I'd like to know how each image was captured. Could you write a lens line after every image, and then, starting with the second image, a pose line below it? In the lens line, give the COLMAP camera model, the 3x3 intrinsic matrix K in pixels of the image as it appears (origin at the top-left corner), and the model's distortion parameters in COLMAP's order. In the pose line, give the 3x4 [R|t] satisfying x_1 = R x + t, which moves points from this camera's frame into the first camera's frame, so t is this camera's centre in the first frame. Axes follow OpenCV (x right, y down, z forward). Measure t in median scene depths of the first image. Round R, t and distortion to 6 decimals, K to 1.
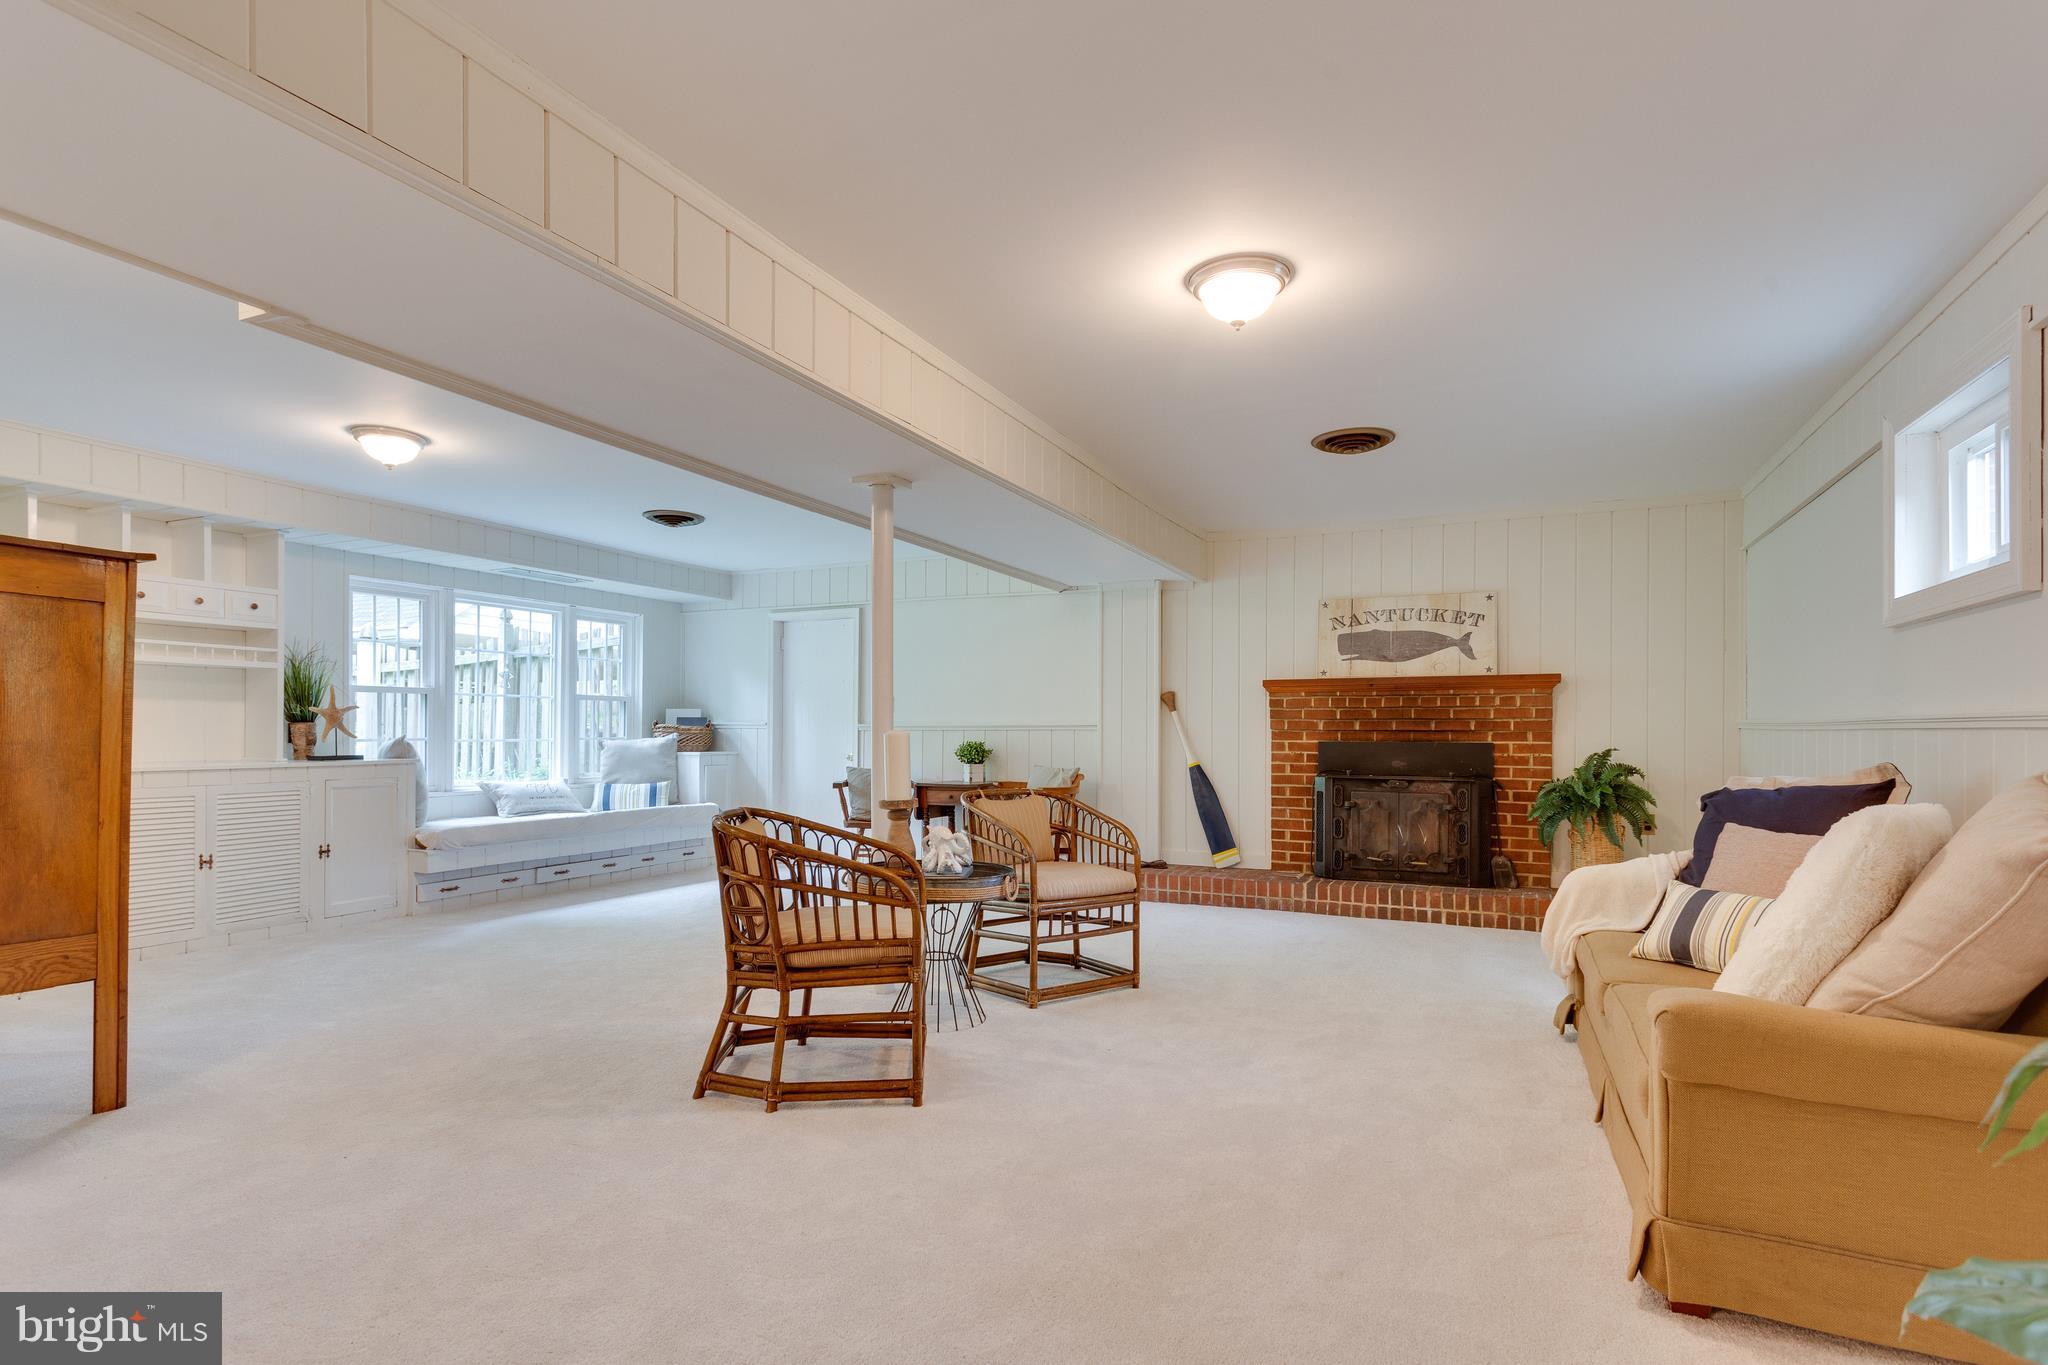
lens RADIAL K [[989.7, 0, 1023.3], [0, 989.7, 723.4], [0, 0, 1]] dist [0.001066, -0.000090]
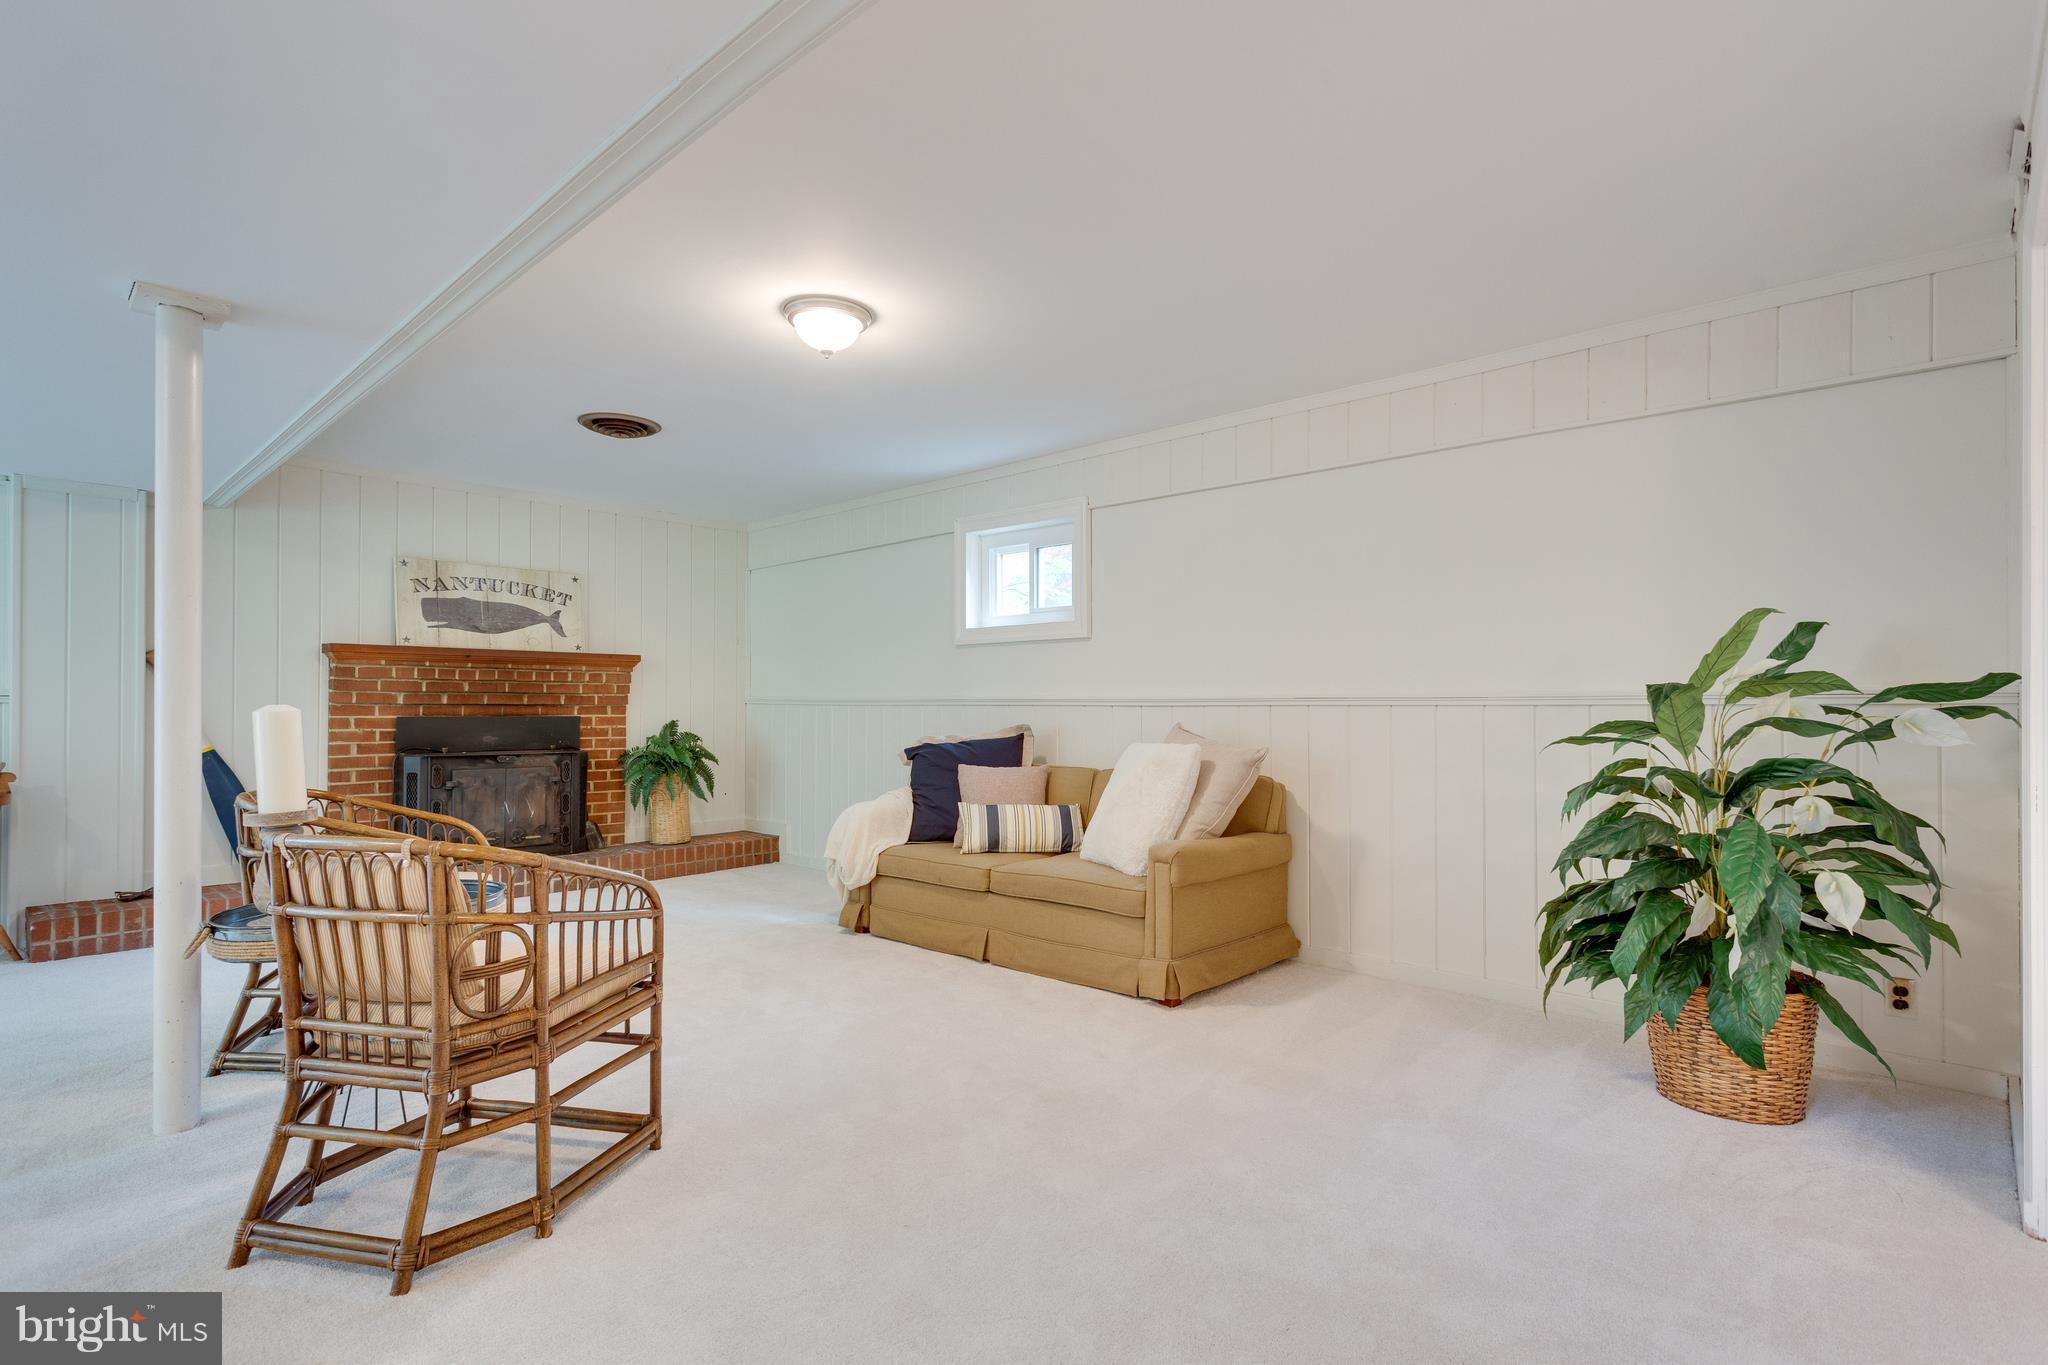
lens RADIAL K [[998.5, 0, 1024.0], [0, 998.5, 682.5], [0, 0, 1]] dist [0.001264, 0.000031]
pose [[0.304970, 0.021699, 0.952115, -0.400138], [-0.009748, 0.999759, -0.019663, -0.000218], [-0.952312, -0.003284, 0.305108, 0.209761]]
